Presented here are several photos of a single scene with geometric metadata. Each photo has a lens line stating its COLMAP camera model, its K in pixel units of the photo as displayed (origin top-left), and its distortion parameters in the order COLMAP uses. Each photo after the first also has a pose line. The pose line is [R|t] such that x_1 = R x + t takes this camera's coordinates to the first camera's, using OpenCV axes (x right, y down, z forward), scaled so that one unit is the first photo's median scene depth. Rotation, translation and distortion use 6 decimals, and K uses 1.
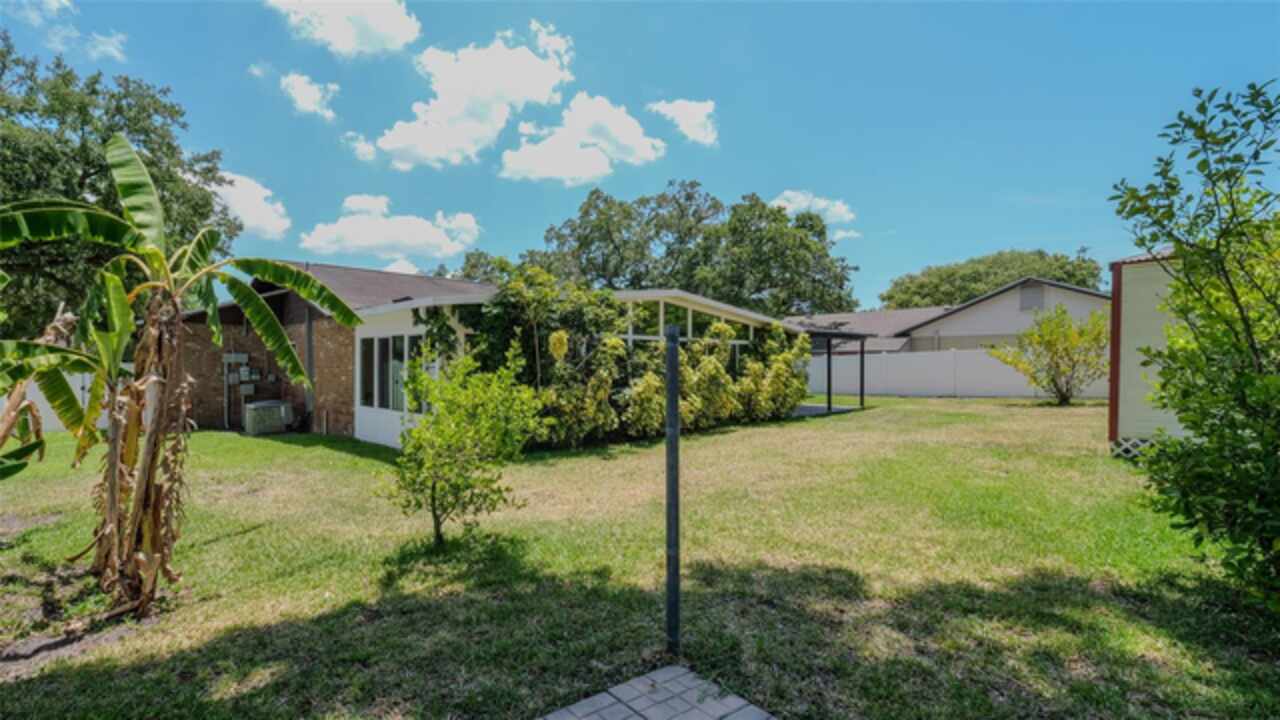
lens RADIAL K [[568.7, 0, 617.6], [0, 568.7, 353.9], [0, 0, 1]] dist [-0.025412, 0.000162]
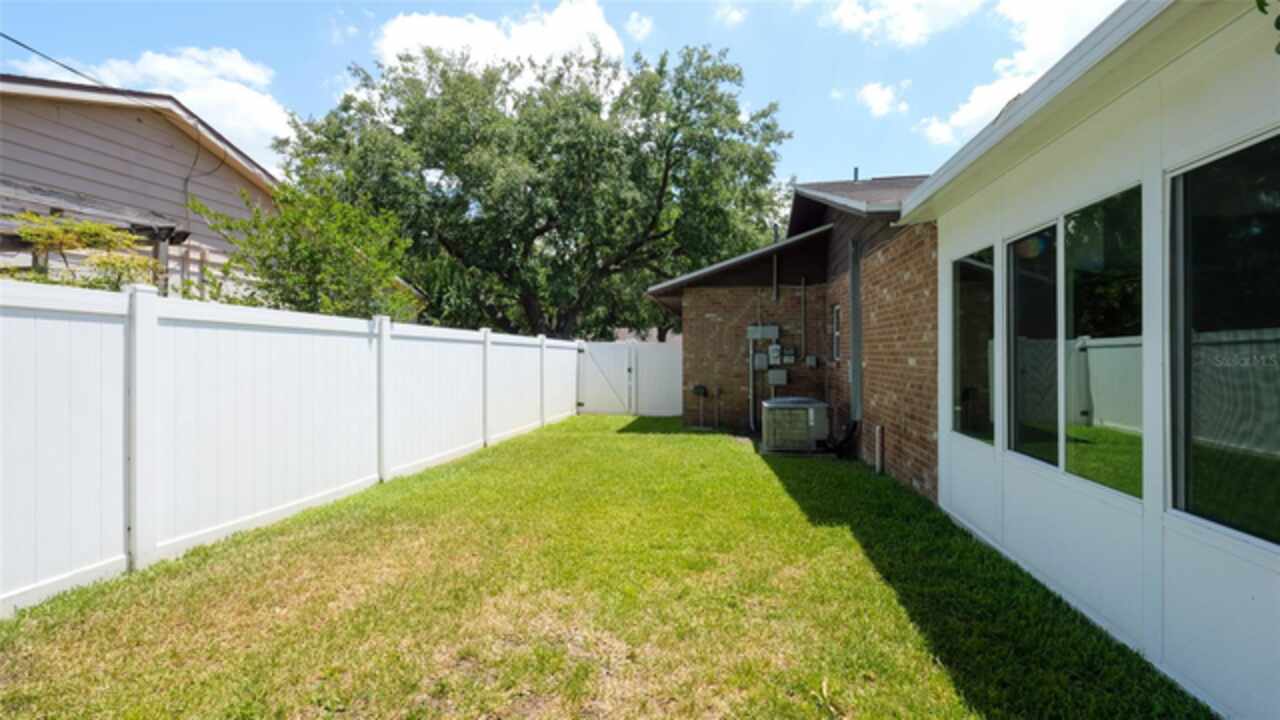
lens RADIAL K [[519.8, 0, 643.9], [0, 519.8, 349.8], [0, 0, 1]] dist [-0.000862, -0.000062]
pose [[0.573353, 0.000771, -0.819308, -0.202269], [0.003641, 0.999987, 0.003489, 0.023571], [0.819300, -0.004983, 0.573343, 0.443057]]
